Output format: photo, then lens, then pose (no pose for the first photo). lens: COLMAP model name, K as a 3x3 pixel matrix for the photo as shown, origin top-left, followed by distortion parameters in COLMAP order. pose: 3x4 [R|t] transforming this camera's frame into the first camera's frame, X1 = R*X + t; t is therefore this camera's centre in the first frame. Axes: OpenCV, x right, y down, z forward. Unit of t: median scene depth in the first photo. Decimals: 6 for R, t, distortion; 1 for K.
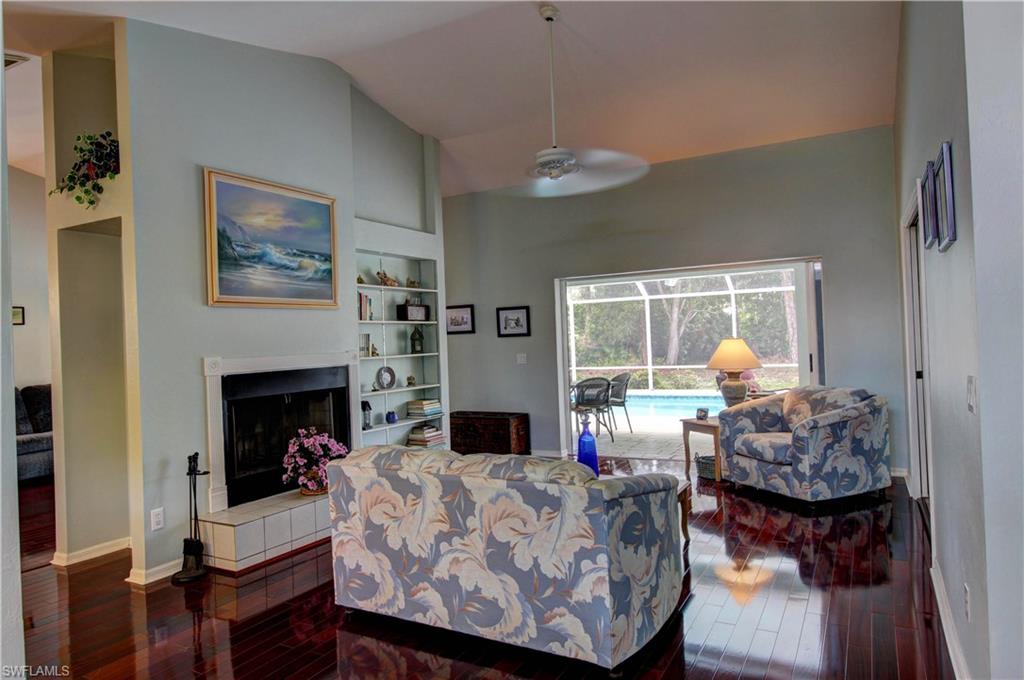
lens RADIAL K [[648.2, 0, 513.6], [0, 648.2, 335.3], [0, 0, 1]] dist [0.012092, -0.011374]
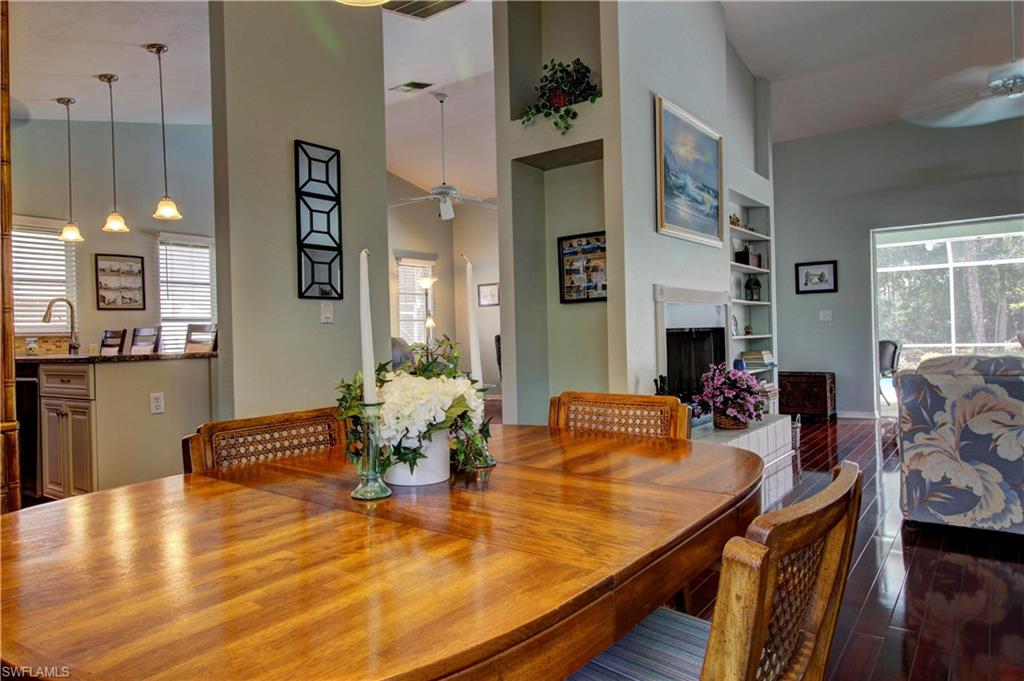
lens RADIAL K [[648.2, 0, 513.1], [0, 648.2, 338.2], [0, 0, 1]] dist [0.012092, -0.011374]
pose [[0.989733, 0.010980, -0.142508, -0.523466], [-0.008853, 0.999840, 0.015557, 0.099454], [0.142656, -0.014136, 0.989671, -0.022732]]
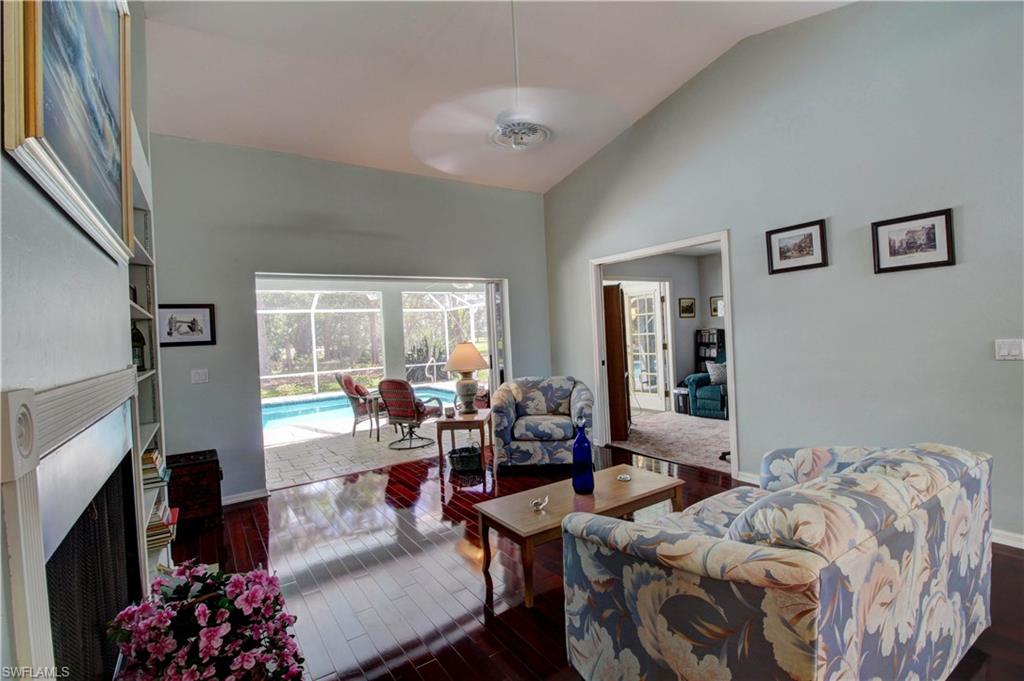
lens RADIAL K [[474.8, 0, 514.5], [0, 474.8, 337.9], [0, 0, 1]] dist [-0.006170, -0.001955]
pose [[0.463045, 0.007575, 0.886303, -0.504237], [0.025010, 0.999454, -0.021609, 0.023678], [-0.885982, 0.032173, 0.462602, 0.752190]]
